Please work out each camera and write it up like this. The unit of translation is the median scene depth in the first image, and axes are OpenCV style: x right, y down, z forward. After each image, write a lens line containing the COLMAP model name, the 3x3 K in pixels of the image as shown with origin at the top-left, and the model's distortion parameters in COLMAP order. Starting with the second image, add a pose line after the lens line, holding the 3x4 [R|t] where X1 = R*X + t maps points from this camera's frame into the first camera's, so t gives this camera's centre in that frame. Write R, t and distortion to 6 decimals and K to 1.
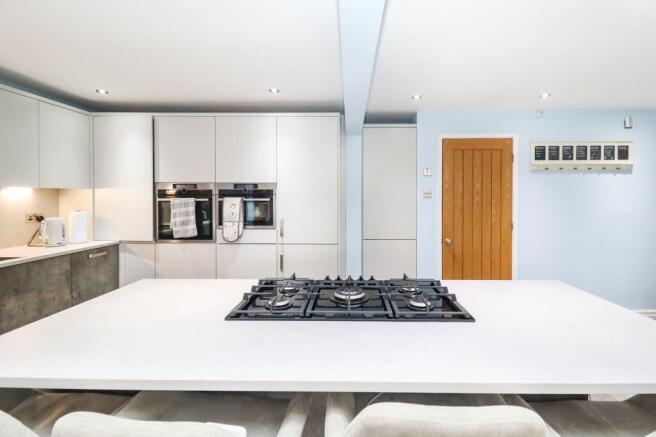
lens RADIAL K [[314.5, 0, 347.6], [0, 314.5, 201.2], [0, 0, 1]] dist [0.019331, -0.011694]
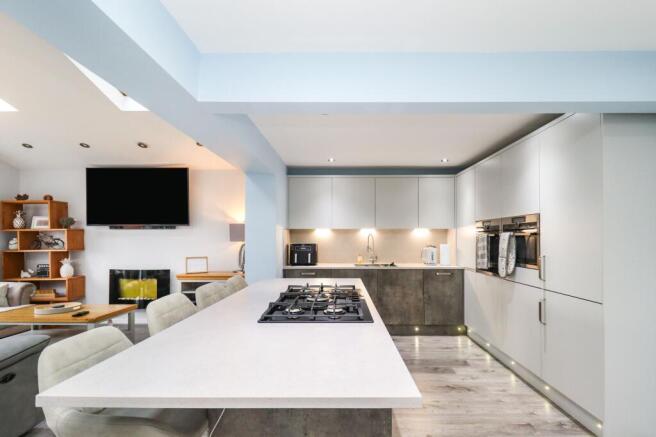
lens RADIAL K [[314.5, 0, 336.6], [0, 314.5, 240.6], [0, 0, 1]] dist [0.019331, -0.011694]
pose [[0.001129, 0.001298, -0.999999, 0.605338], [-0.015196, 0.999884, 0.001280, 0.020710], [0.999884, 0.015194, 0.001149, 0.475382]]
